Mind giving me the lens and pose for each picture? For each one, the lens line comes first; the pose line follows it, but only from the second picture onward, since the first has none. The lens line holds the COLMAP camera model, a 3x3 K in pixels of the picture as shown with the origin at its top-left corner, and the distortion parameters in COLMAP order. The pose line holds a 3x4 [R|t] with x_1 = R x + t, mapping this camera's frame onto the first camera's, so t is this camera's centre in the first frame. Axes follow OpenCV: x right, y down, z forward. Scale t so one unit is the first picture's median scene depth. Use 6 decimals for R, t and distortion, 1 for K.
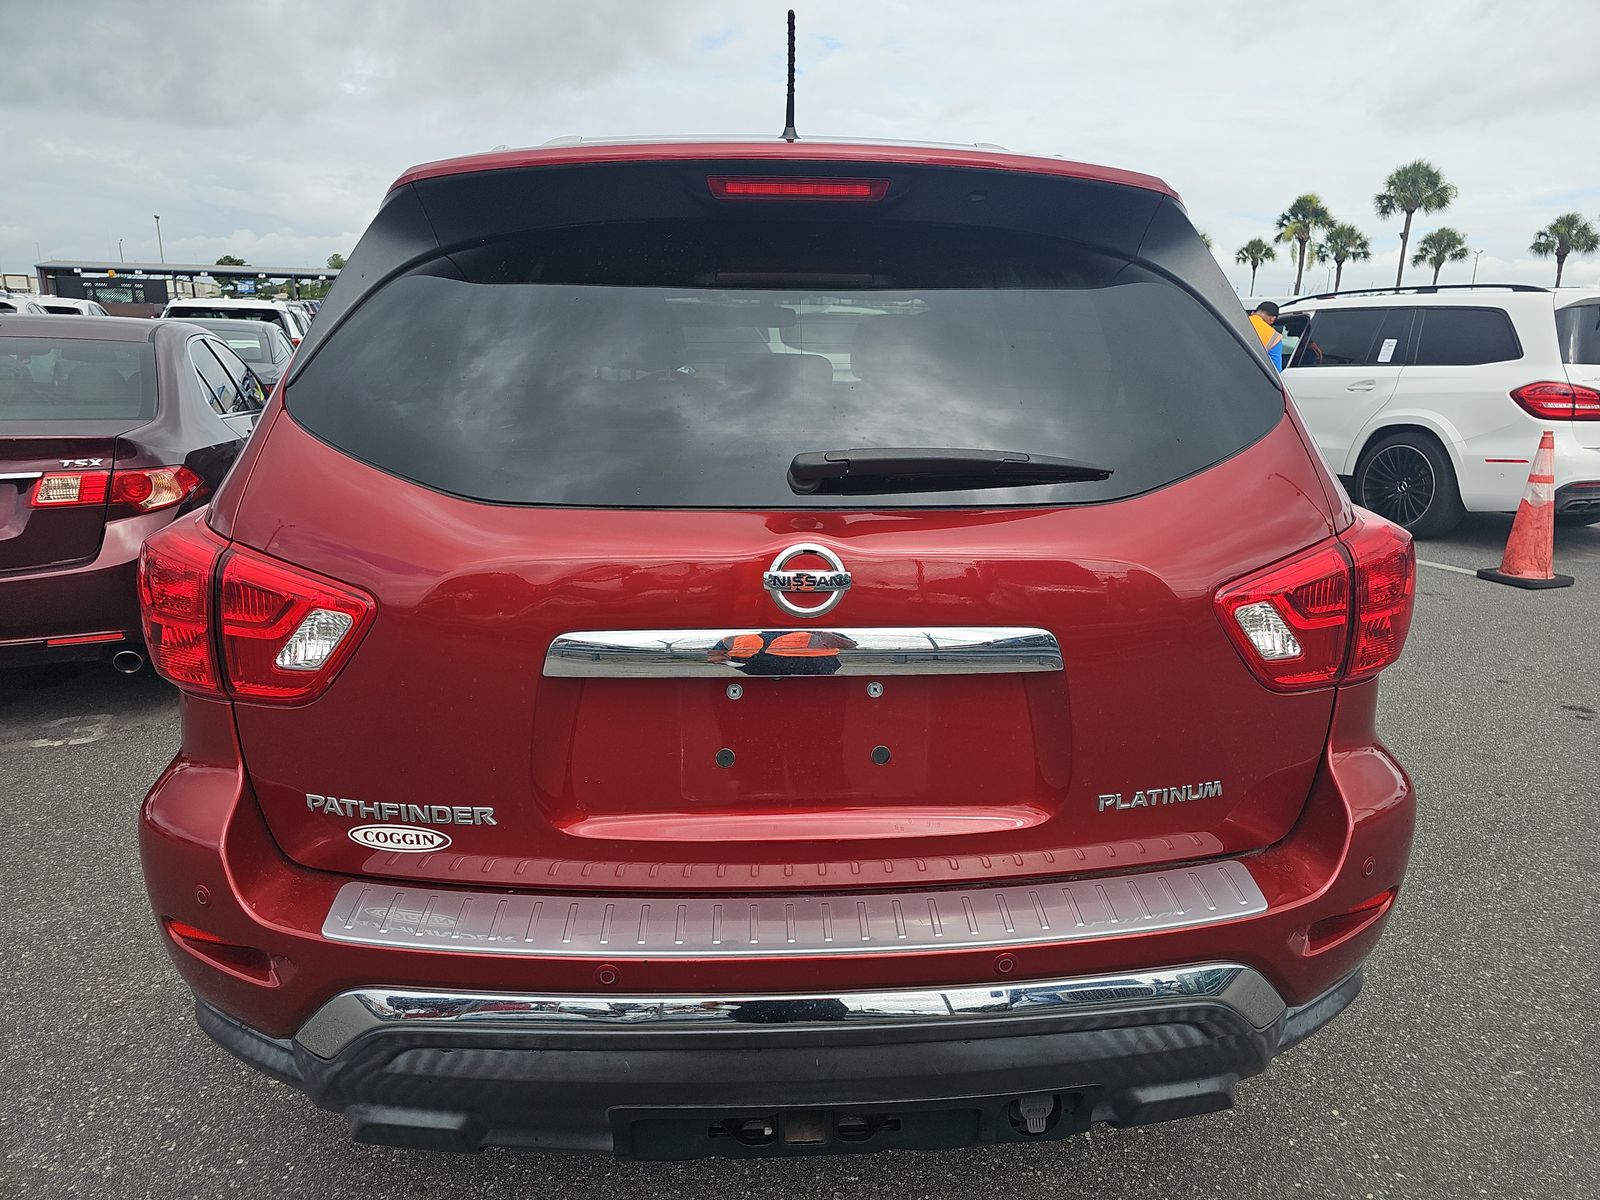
lens RADIAL K [[1056.0, 0, 798.4], [0, 1056.0, 601.7], [0, 0, 1]] dist [0.013227, -0.005450]
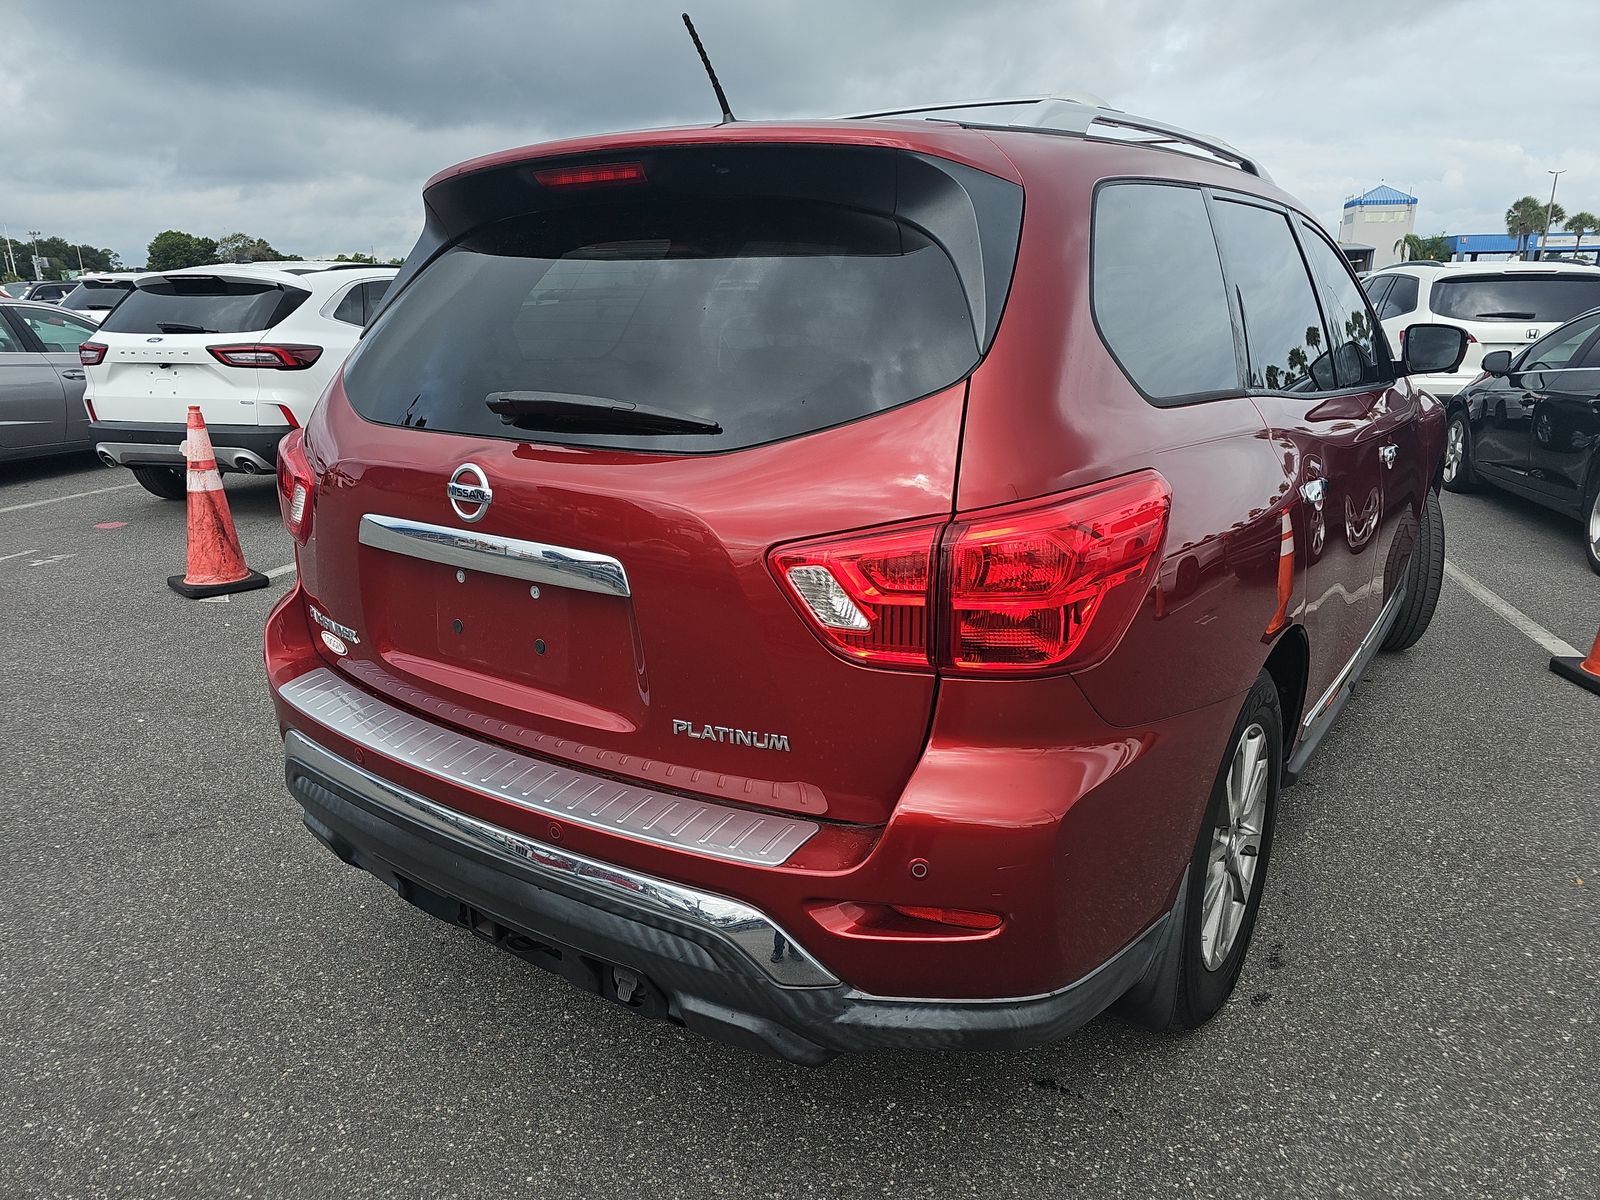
lens RADIAL K [[1056.0, 0, 787.7], [0, 1056.0, 595.2], [0, 0, 1]] dist [0.013227, -0.005450]
pose [[0.790753, 0.155770, -0.591984, 1.015606], [-0.138170, 0.987543, 0.075290, -0.043708], [0.596338, 0.022259, 0.802425, 0.186748]]
